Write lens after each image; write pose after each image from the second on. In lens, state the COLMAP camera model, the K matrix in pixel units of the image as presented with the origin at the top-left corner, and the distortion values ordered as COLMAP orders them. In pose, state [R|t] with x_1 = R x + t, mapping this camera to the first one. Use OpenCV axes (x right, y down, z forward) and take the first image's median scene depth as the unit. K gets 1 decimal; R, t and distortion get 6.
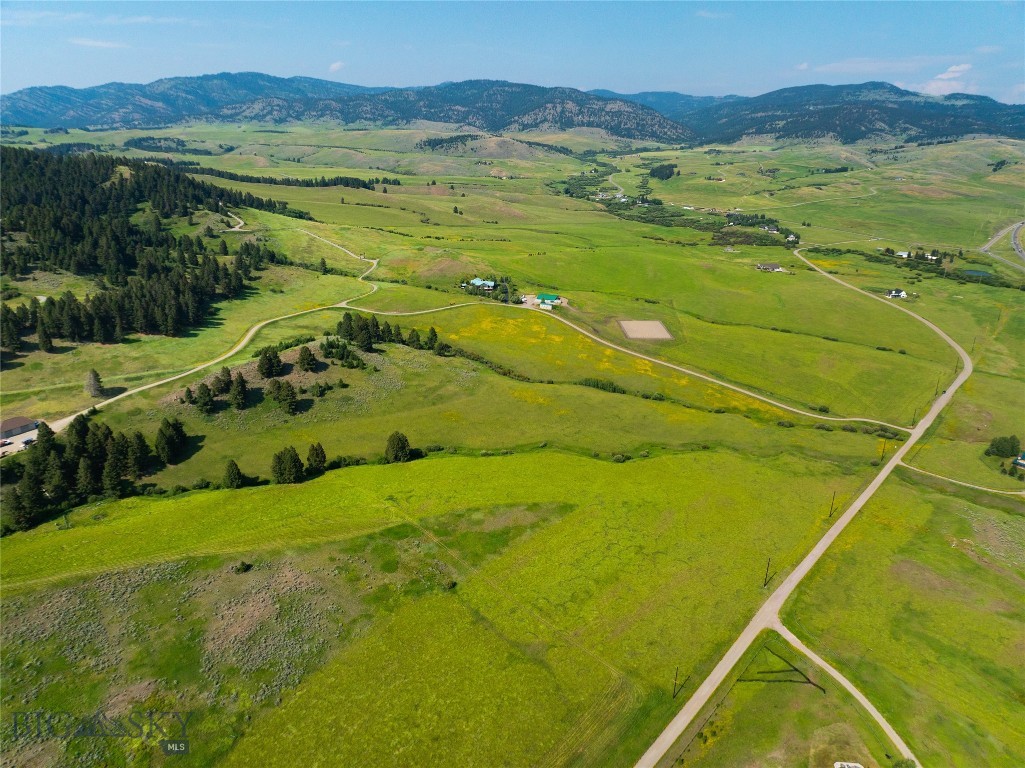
lens RADIAL K [[721.4, 0, 512.5], [0, 721.4, 384.0], [0, 0, 1]] dist [-0.042506, 0.011340]
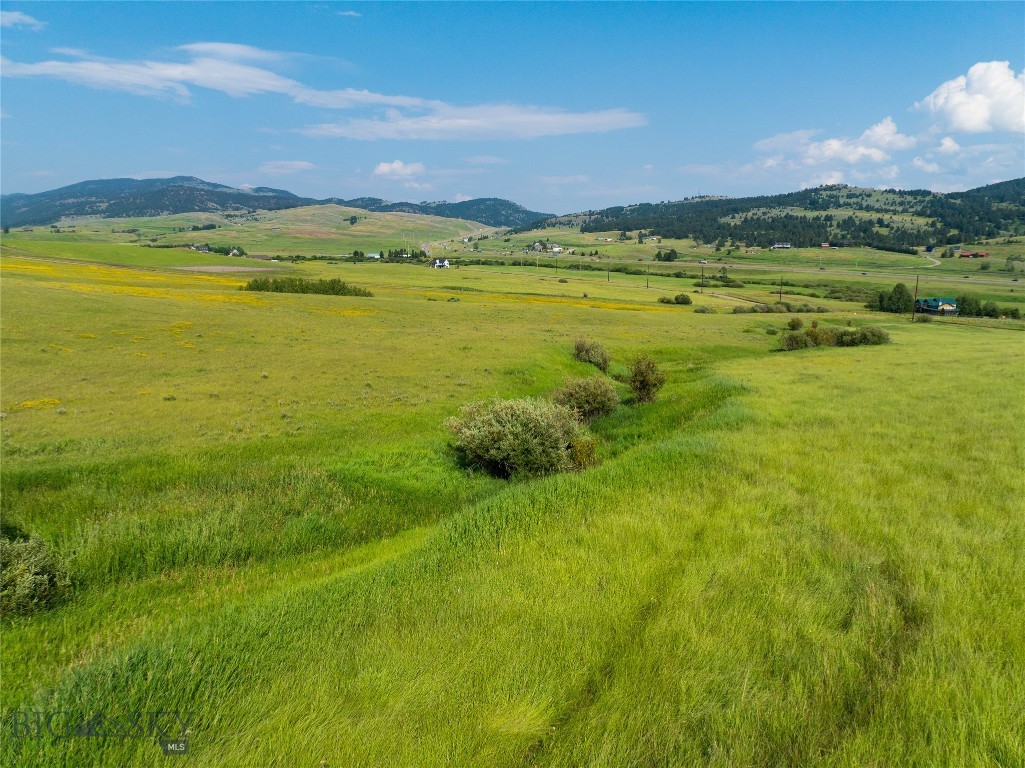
lens RADIAL K [[721.4, 0, 512.5], [0, 721.4, 384.0], [0, 0, 1]] dist [-0.042506, 0.011340]
pose [[0.634231, -0.157945, 0.756839, -0.027731], [0.267302, 0.963339, -0.022960, 0.029457], [-0.725466, 0.216866, 0.653198, 0.301486]]
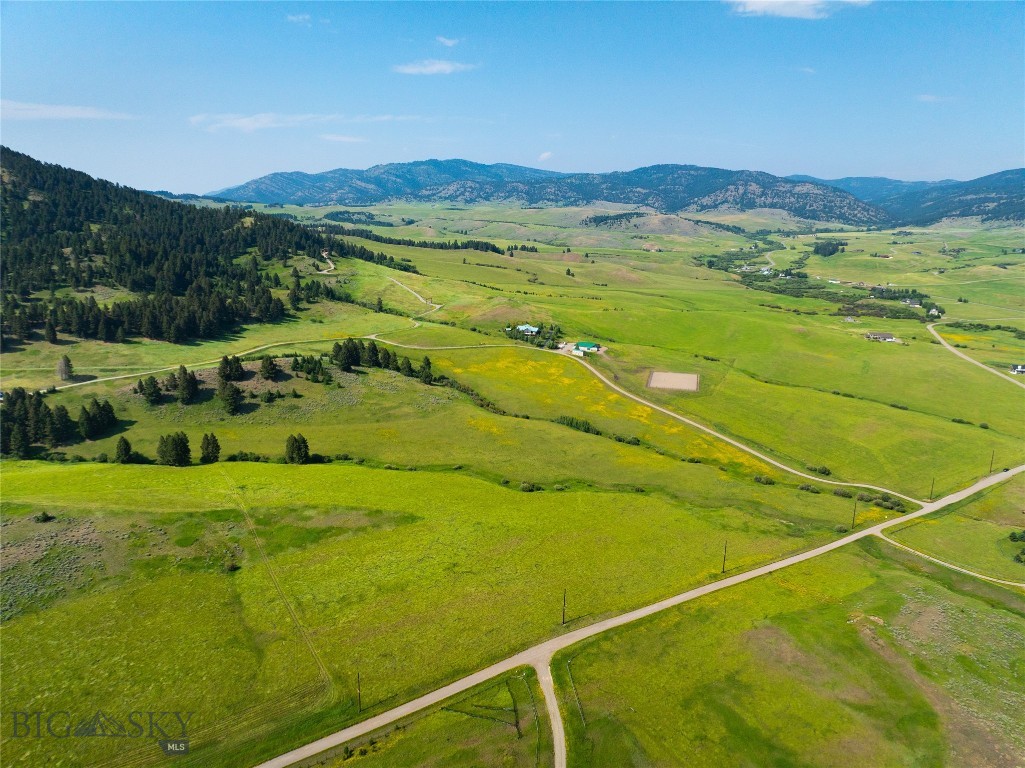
lens RADIAL K [[721.4, 0, 512.5], [0, 721.4, 384.0], [0, 0, 1]] dist [-0.042506, 0.011340]
pose [[0.964026, 0.064945, -0.257752, 0.115963], [-0.093173, 0.990731, -0.098850, 0.020616], [0.248943, 0.119309, 0.961141, 0.028412]]
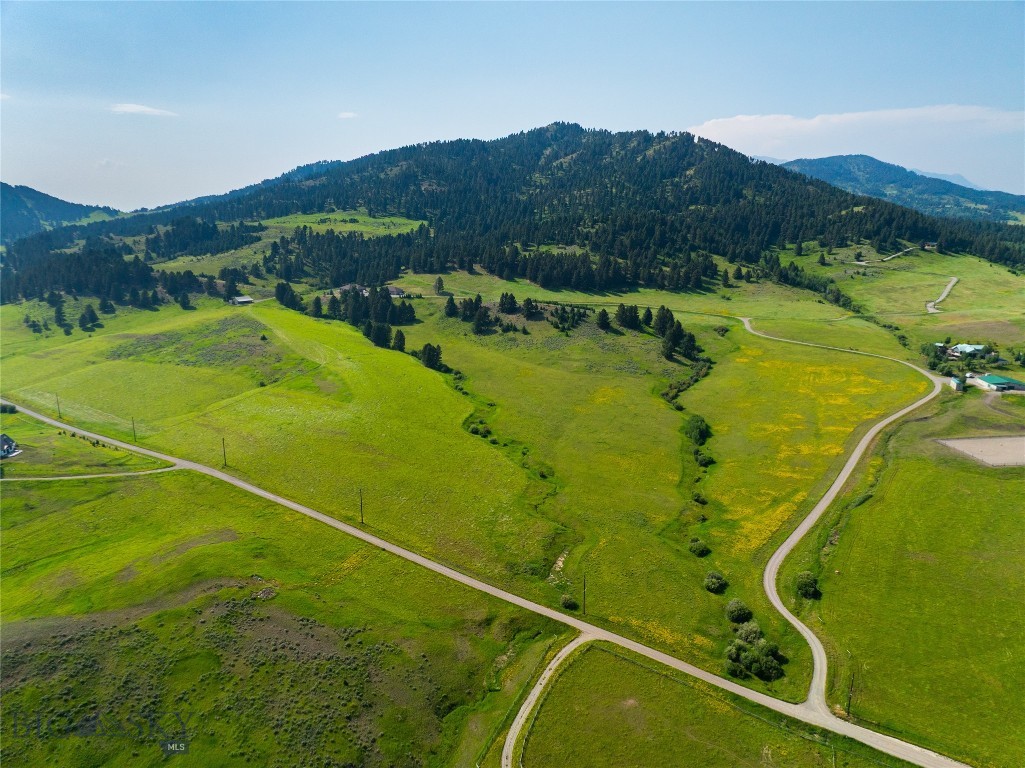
lens RADIAL K [[721.4, 0, 512.5], [0, 721.4, 384.0], [0, 0, 1]] dist [-0.042506, 0.011340]
pose [[0.121608, 0.229804, -0.965609, 0.339680], [-0.349526, 0.920432, 0.175034, -0.043467], [0.929001, 0.316220, 0.192255, 0.270444]]
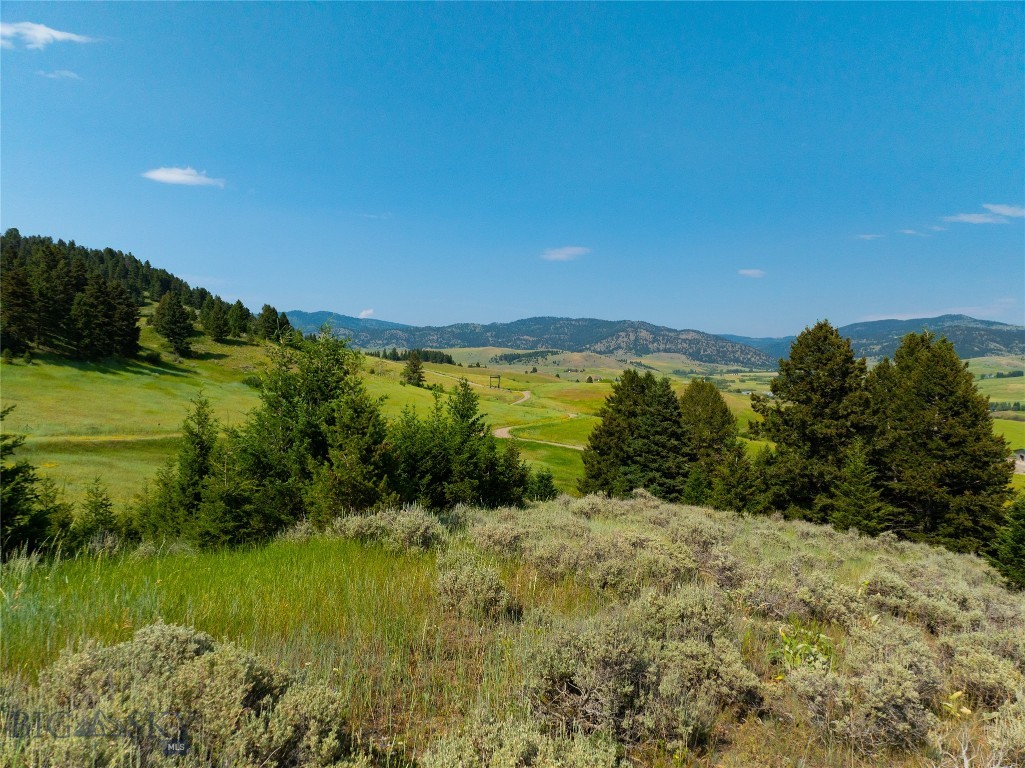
lens RADIAL K [[721.4, 0, 512.5], [0, 721.4, 384.0], [0, 0, 1]] dist [-0.042506, 0.011340]
pose [[0.997726, 0.001588, -0.067378, -0.105450], [-0.023635, 0.944477, -0.327727, -0.020017], [0.063117, 0.328574, 0.942367, 0.368284]]
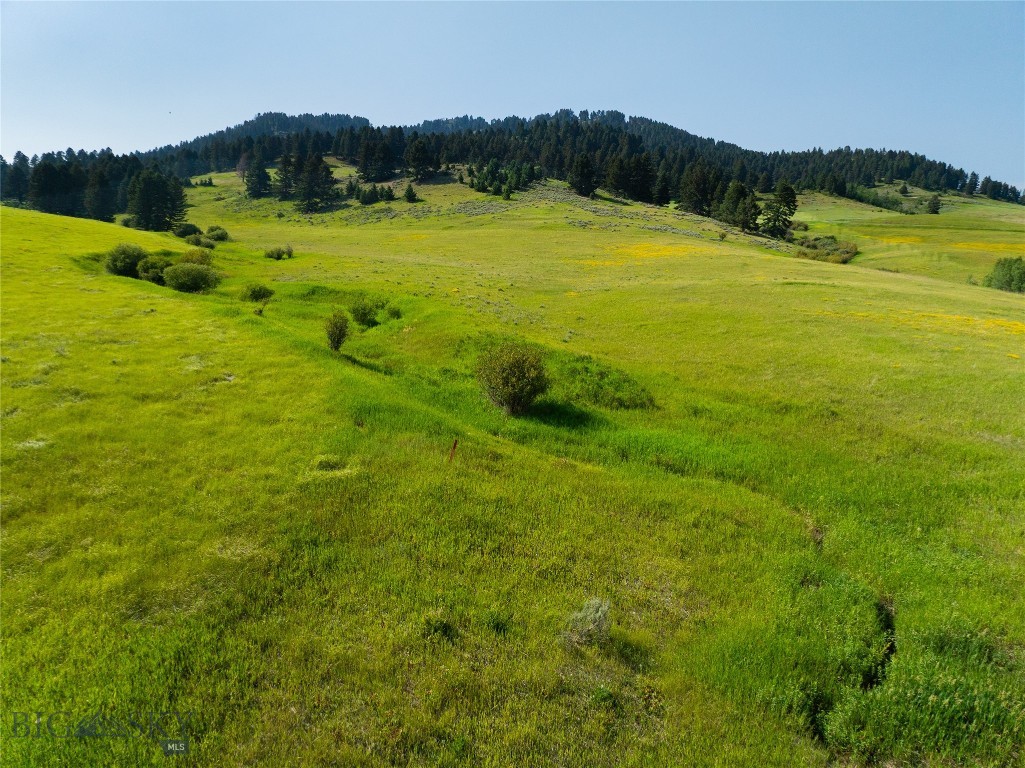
lens RADIAL K [[721.4, 0, 512.5], [0, 721.4, 384.0], [0, 0, 1]] dist [-0.042506, 0.011340]
pose [[0.257147, 0.142510, -0.955807, 0.114075], [-0.345781, 0.937152, 0.046701, 0.028829], [0.902392, 0.318491, 0.290263, 0.334832]]
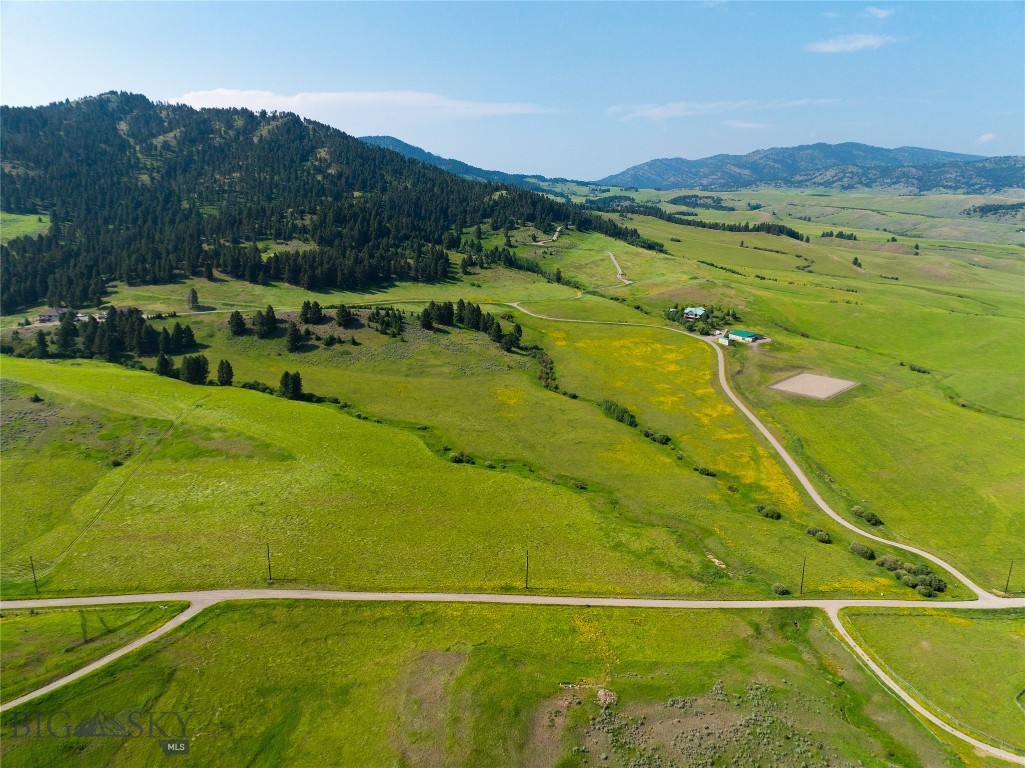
lens RADIAL K [[721.4, 0, 512.5], [0, 721.4, 384.0], [0, 0, 1]] dist [-0.042506, 0.011340]
pose [[0.702236, 0.185940, -0.687234, 0.247972], [-0.250834, 0.968014, 0.005598, -0.001373], [0.666293, 0.168451, 0.726415, 0.129262]]
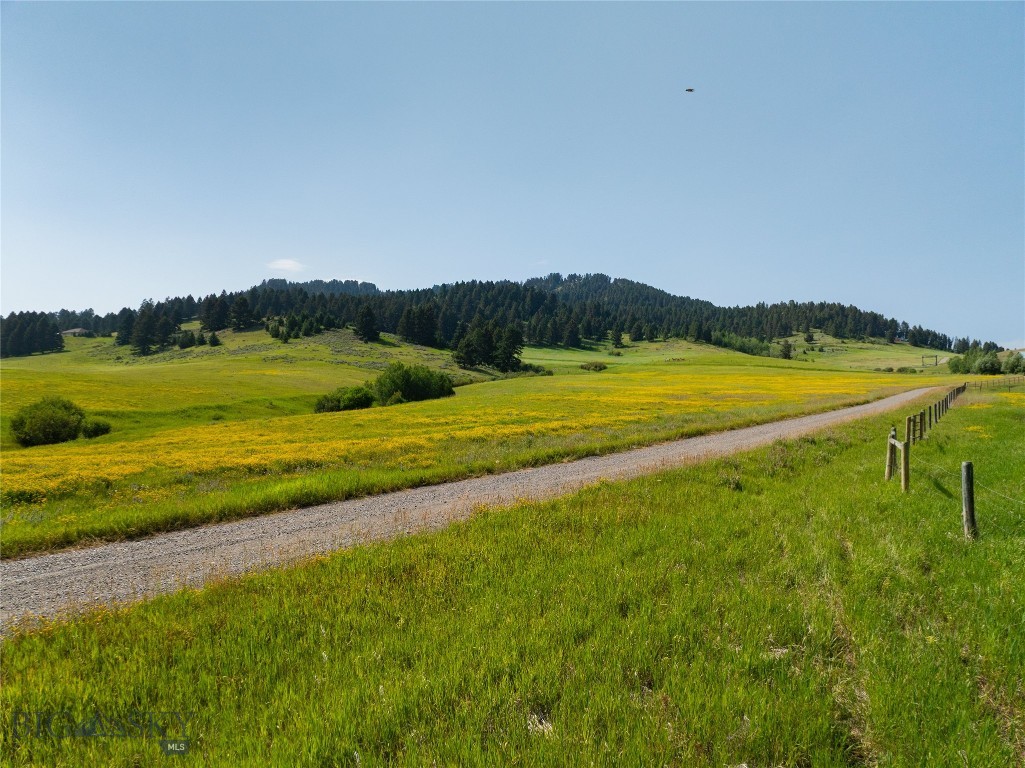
lens RADIAL K [[721.4, 0, 512.5], [0, 721.4, 384.0], [0, 0, 1]] dist [-0.042506, 0.011340]
pose [[0.181357, -0.066831, -0.981144, 0.156496], [-0.353273, 0.926664, -0.128420, 0.008572], [0.917773, 0.369902, 0.144448, 0.409216]]
